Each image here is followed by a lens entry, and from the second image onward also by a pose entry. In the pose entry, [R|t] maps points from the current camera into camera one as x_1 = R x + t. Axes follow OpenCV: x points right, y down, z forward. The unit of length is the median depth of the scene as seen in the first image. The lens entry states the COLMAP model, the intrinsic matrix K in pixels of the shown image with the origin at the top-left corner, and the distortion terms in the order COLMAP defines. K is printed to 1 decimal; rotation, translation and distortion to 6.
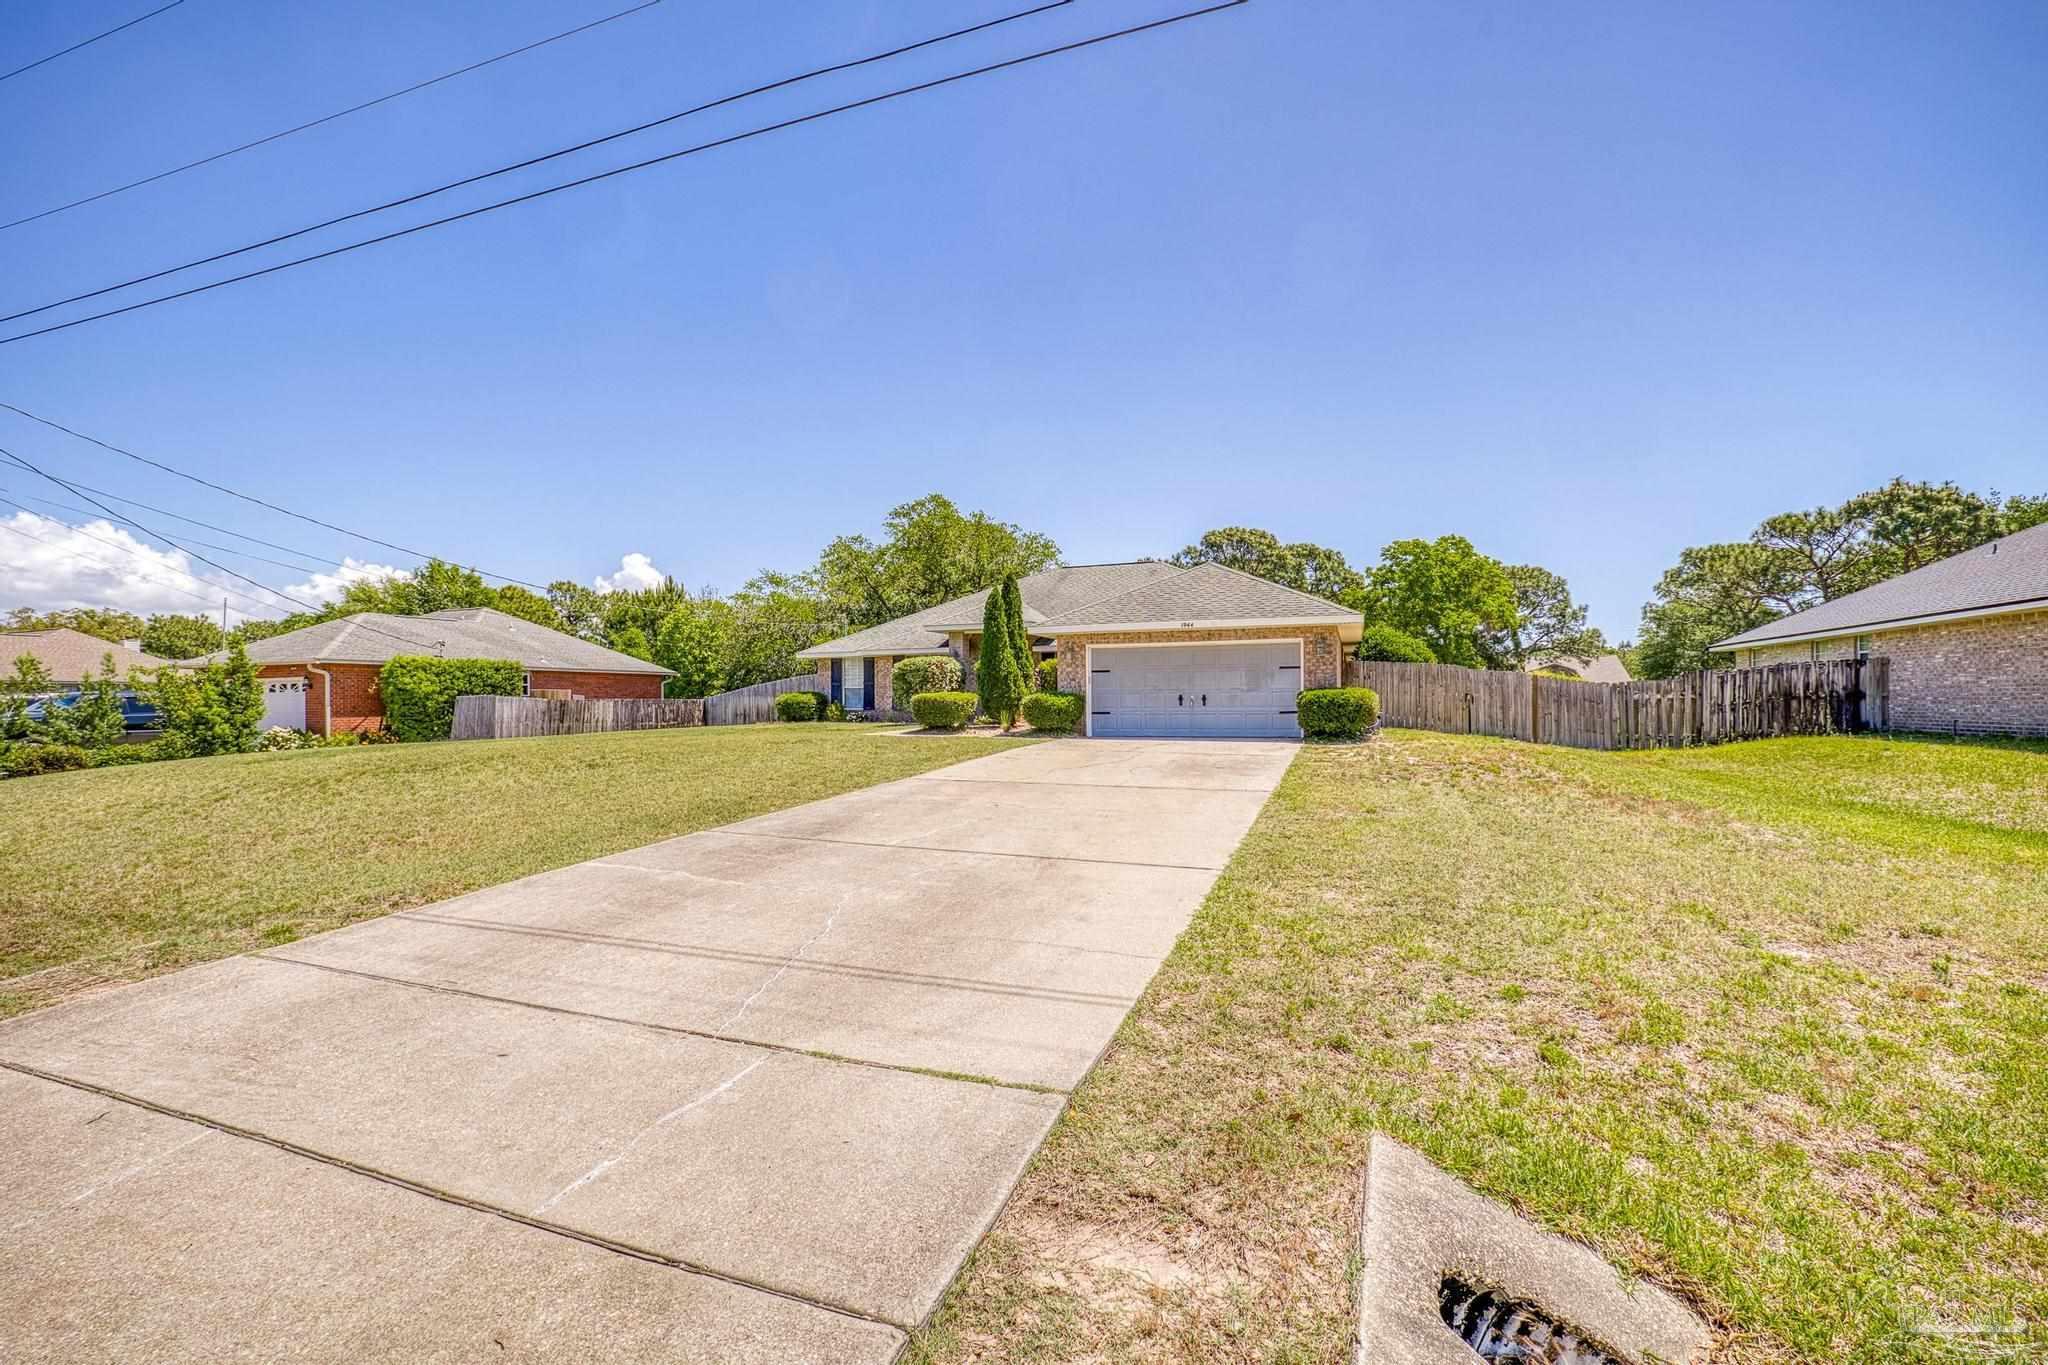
lens RADIAL K [[888.8, 0, 1023.4], [0, 888.8, 692.4], [0, 0, 1]] dist [-0.033371, 0.012034]
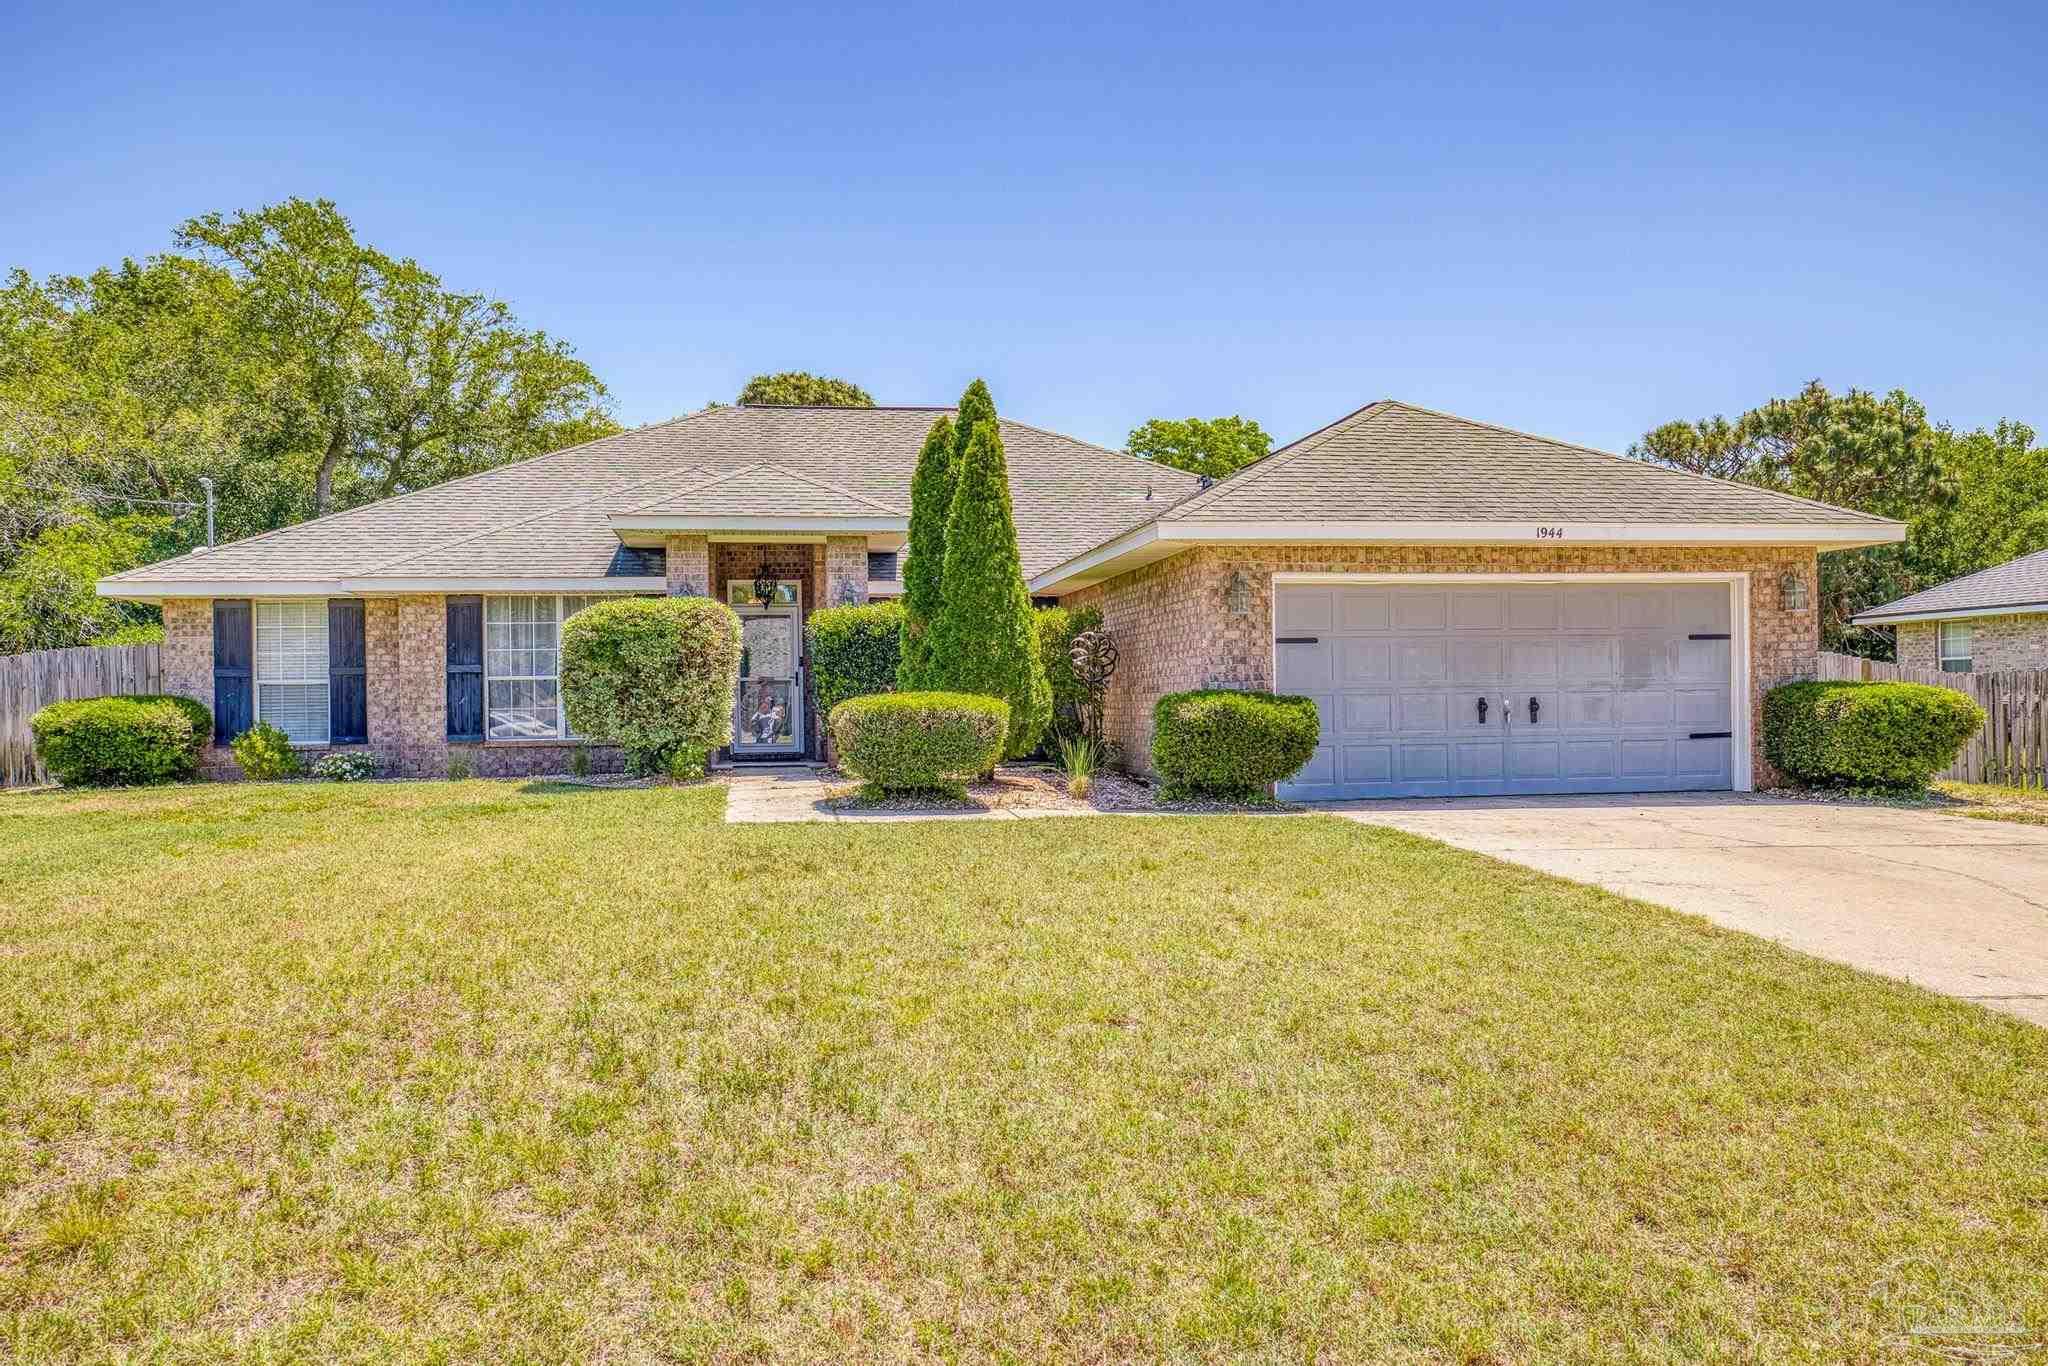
lens RADIAL K [[1611.8, 0, 1026.4], [0, 1611.8, 678.0], [0, 0, 1]] dist [0.044069, -0.002461]
pose [[0.864351, 0.003142, 0.502879, -0.271232], [0.002747, 0.999936, -0.010970, 0.000688], [-0.502881, 0.010863, 0.864287, 0.299378]]
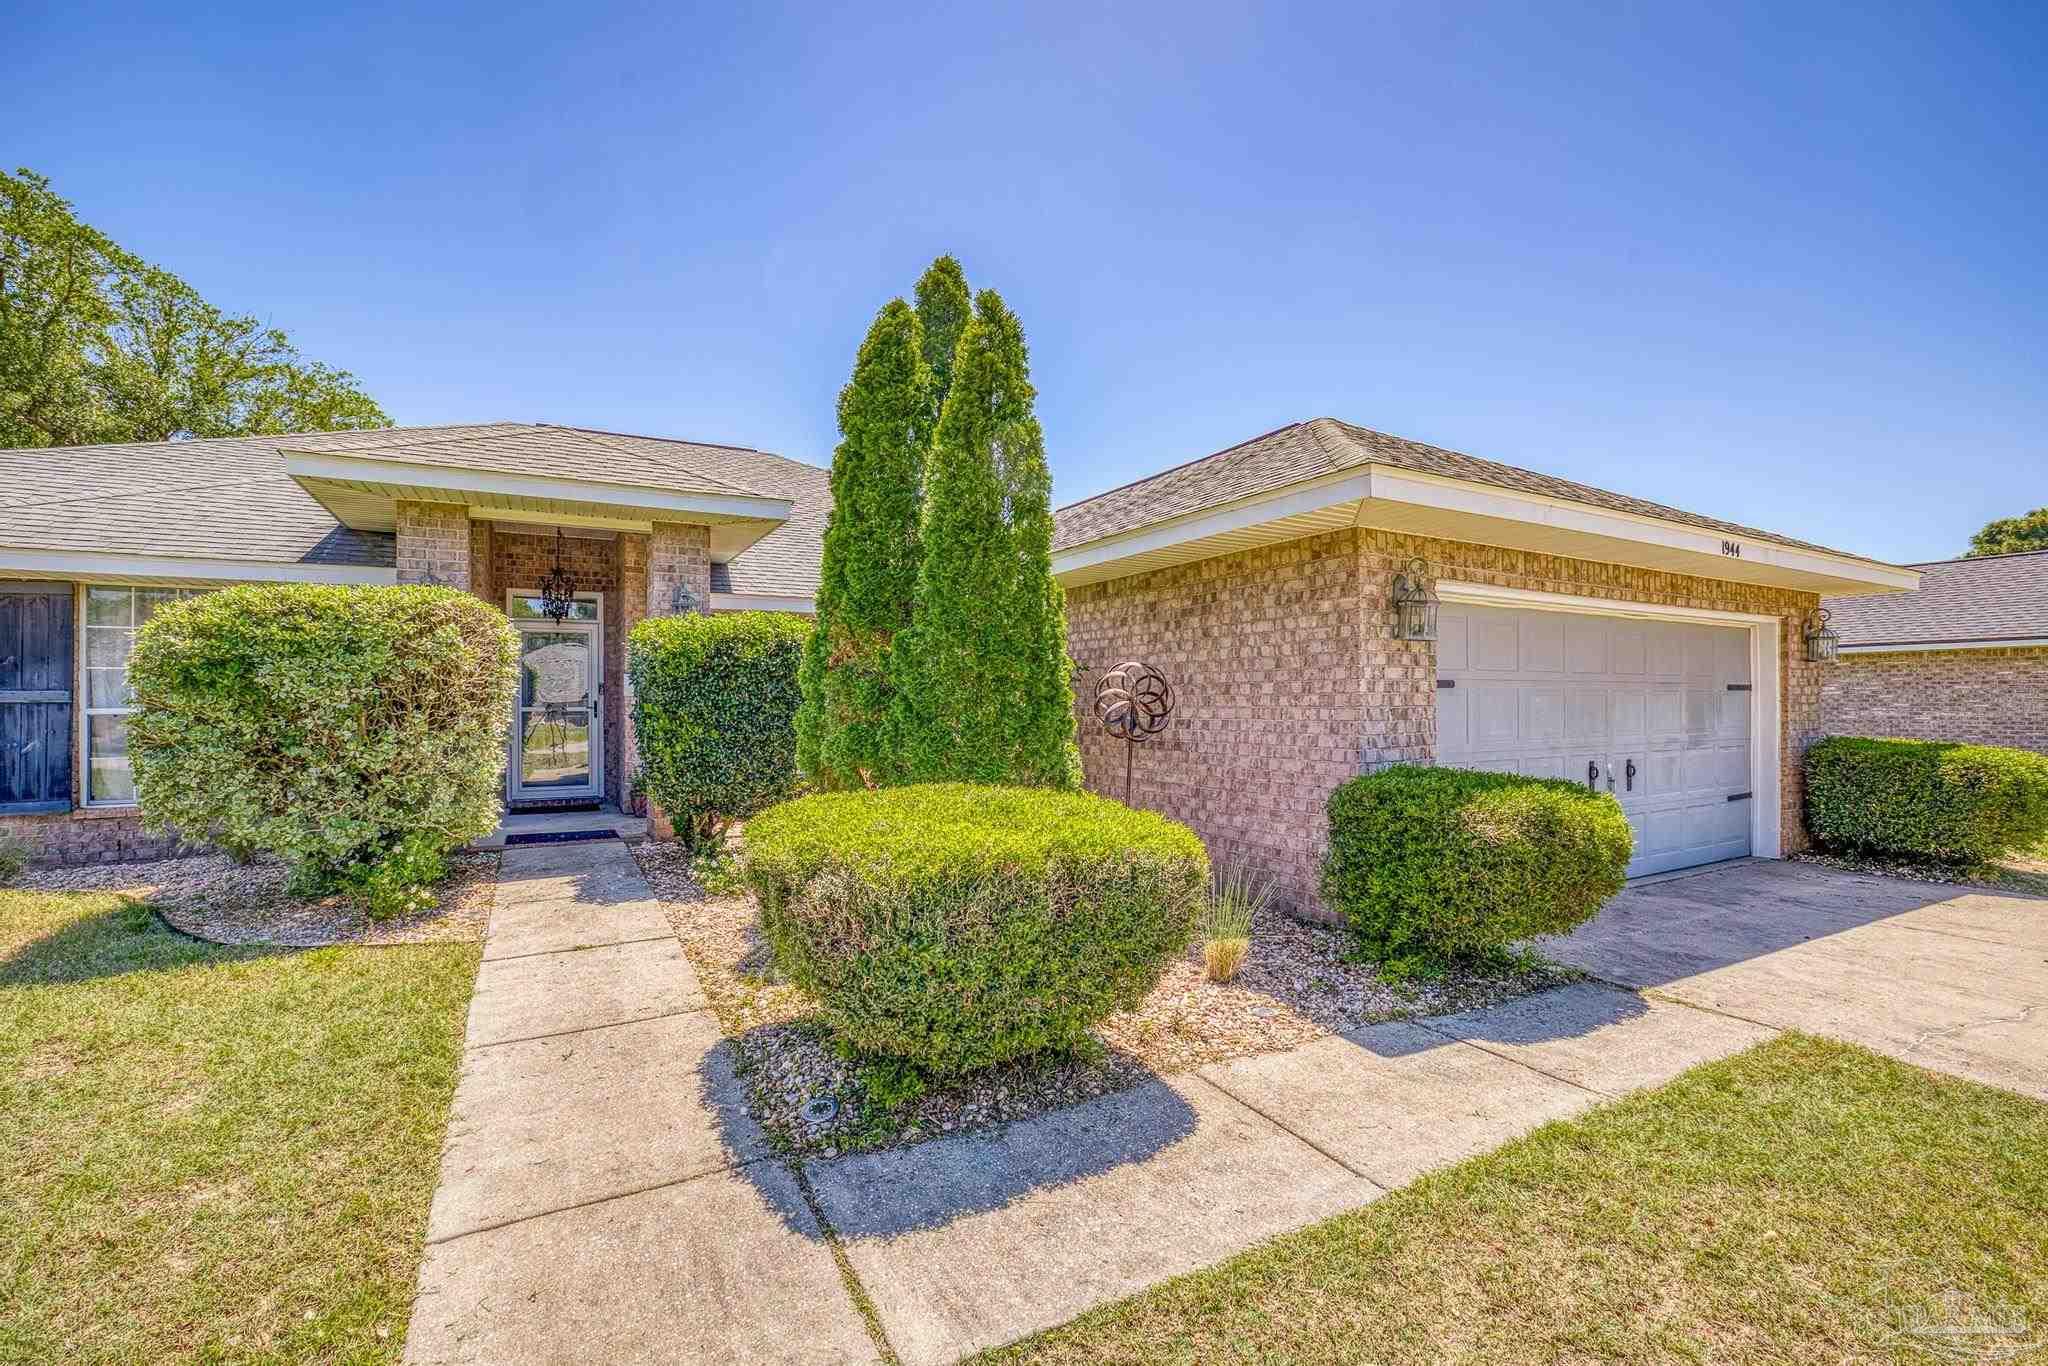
lens RADIAL K [[888.8, 0, 1022.4], [0, 888.8, 699.3], [0, 0, 1]] dist [-0.033371, 0.012034]
pose [[0.652412, 0.008175, 0.757820, -0.141705], [-0.009822, 0.999949, -0.002332, -0.011958], [-0.757801, -0.005922, 0.652459, 0.642938]]
